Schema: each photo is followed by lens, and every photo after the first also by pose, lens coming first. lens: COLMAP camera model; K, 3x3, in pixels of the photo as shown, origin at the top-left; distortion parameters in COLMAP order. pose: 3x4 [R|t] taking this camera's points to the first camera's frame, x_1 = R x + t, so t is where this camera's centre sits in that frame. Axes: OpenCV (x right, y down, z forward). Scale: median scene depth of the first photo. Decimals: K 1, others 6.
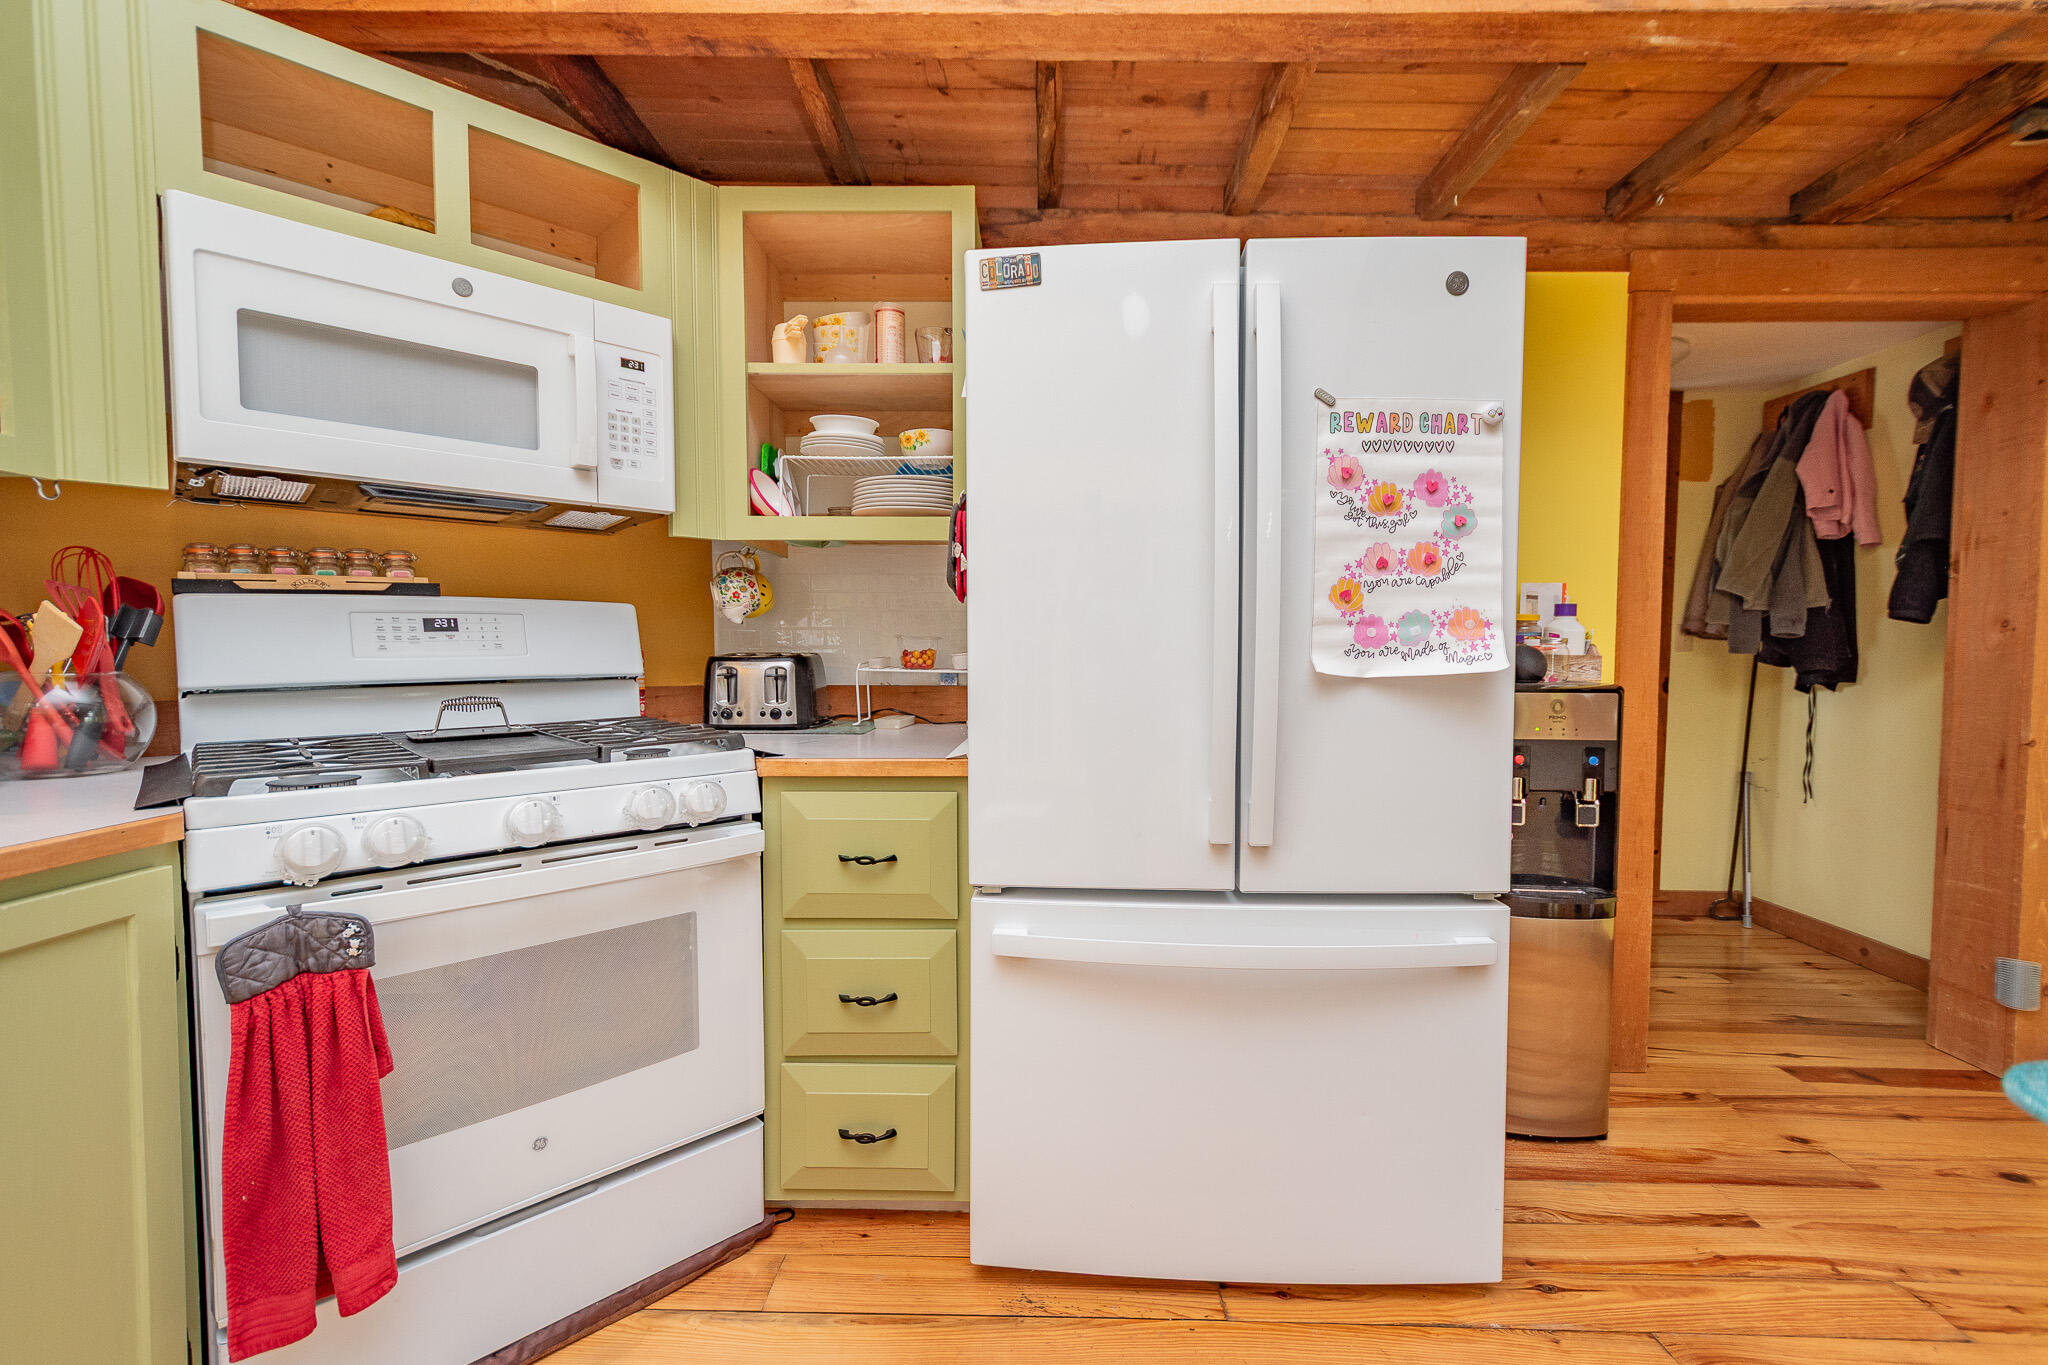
lens RADIAL K [[891.2, 0, 1023.2], [0, 891.2, 687.7], [0, 0, 1]] dist [0.002982, -0.000605]
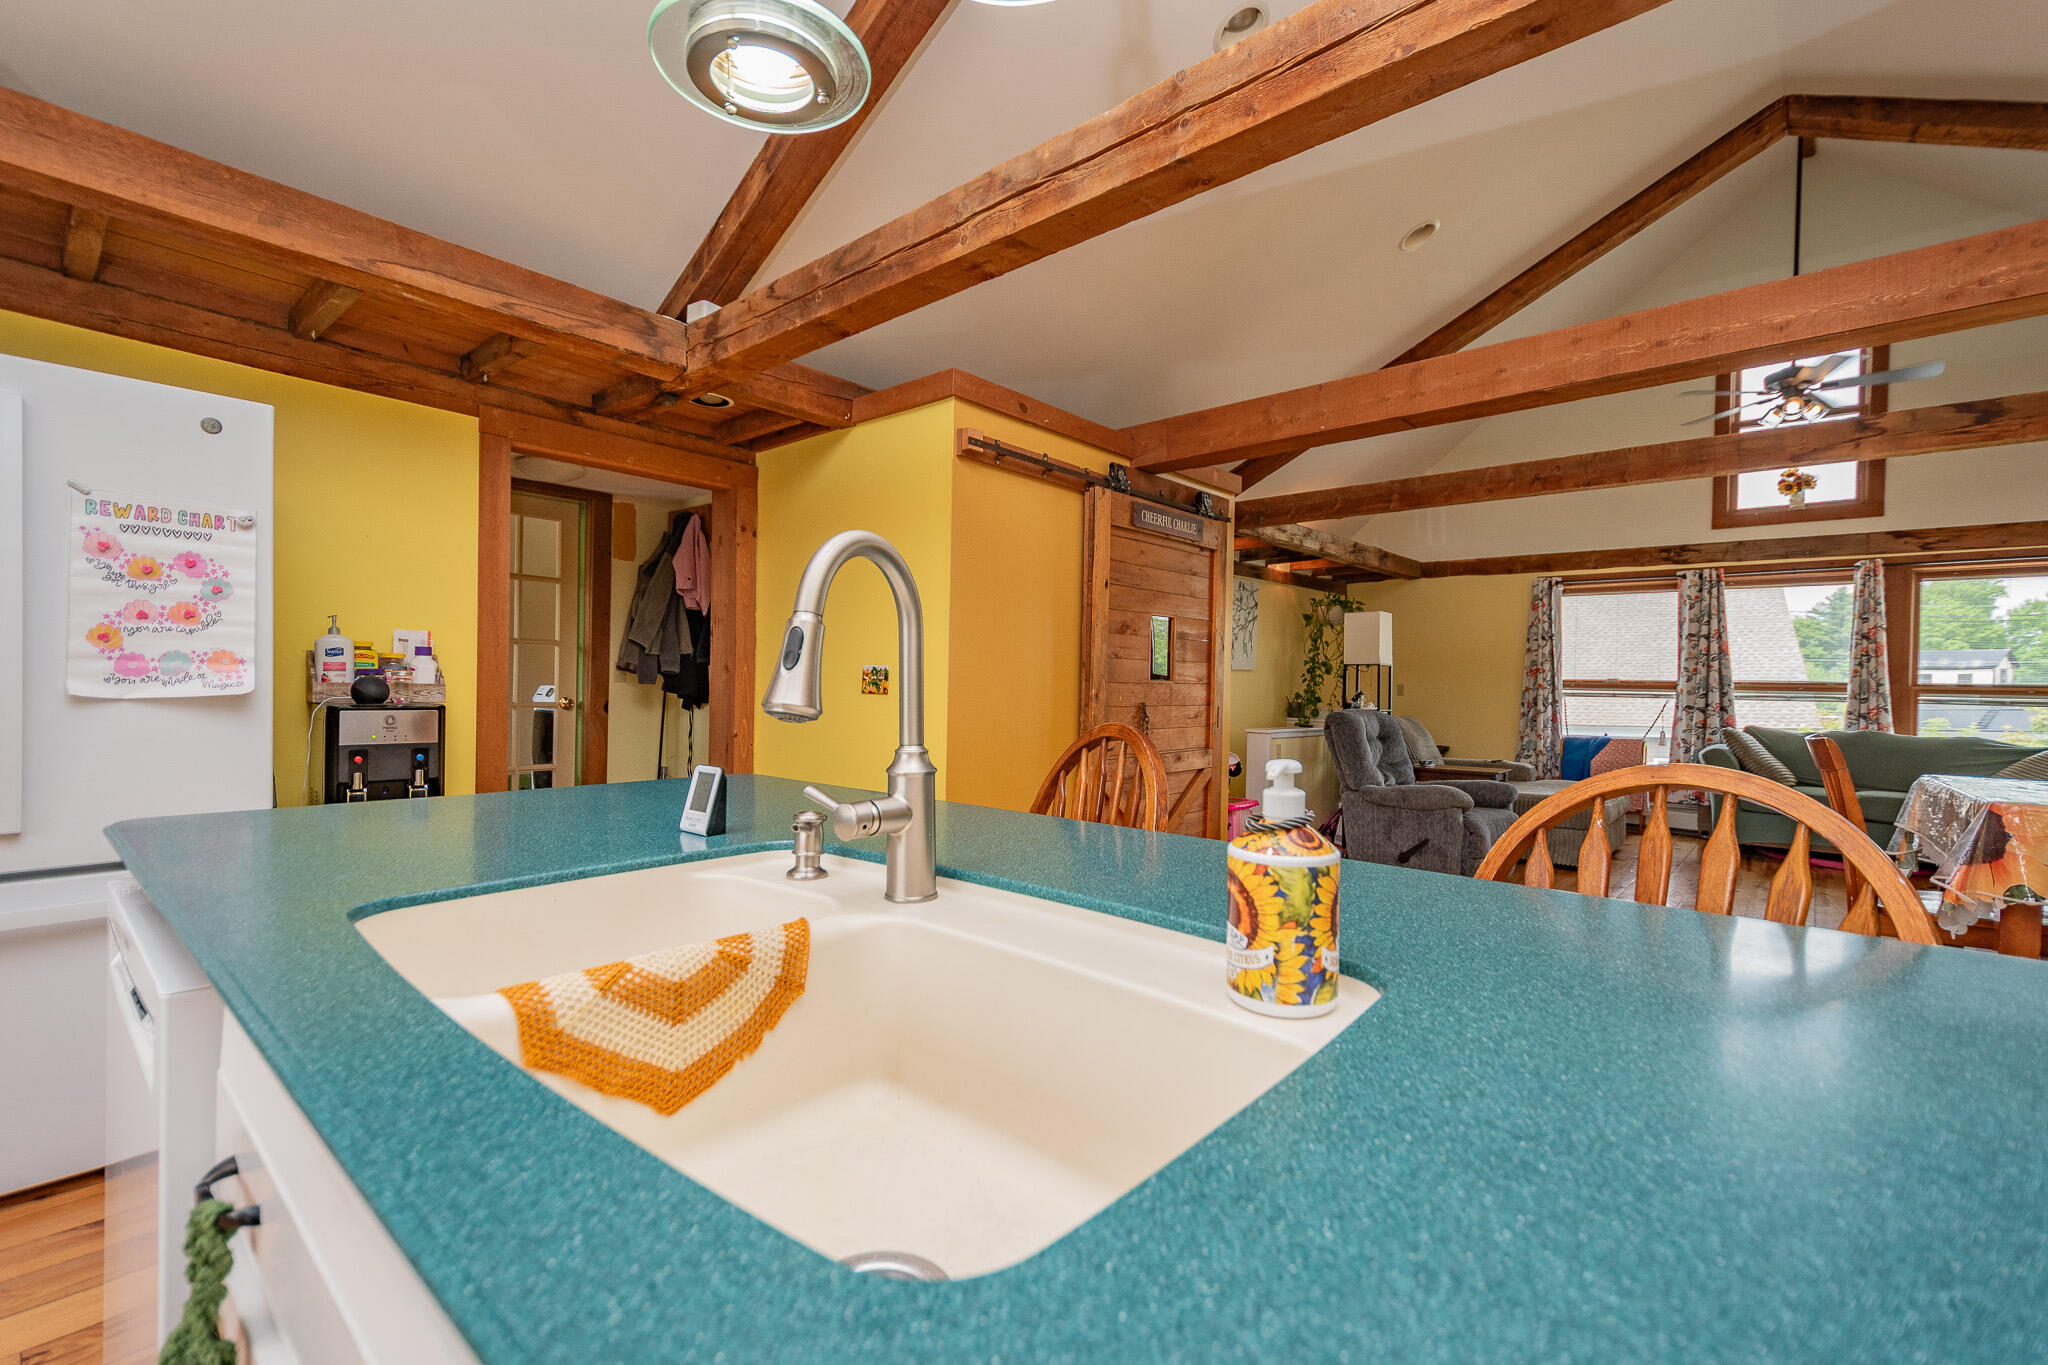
lens RADIAL K [[891.2, 0, 1042.8], [0, 891.2, 693.6], [0, 0, 1]] dist [0.002982, -0.000605]
pose [[0.627422, 0.000874, 0.778679, 0.201646], [0.019245, 0.999677, -0.016628, 0.030745], [-0.778441, 0.025418, 0.627202, -0.930920]]
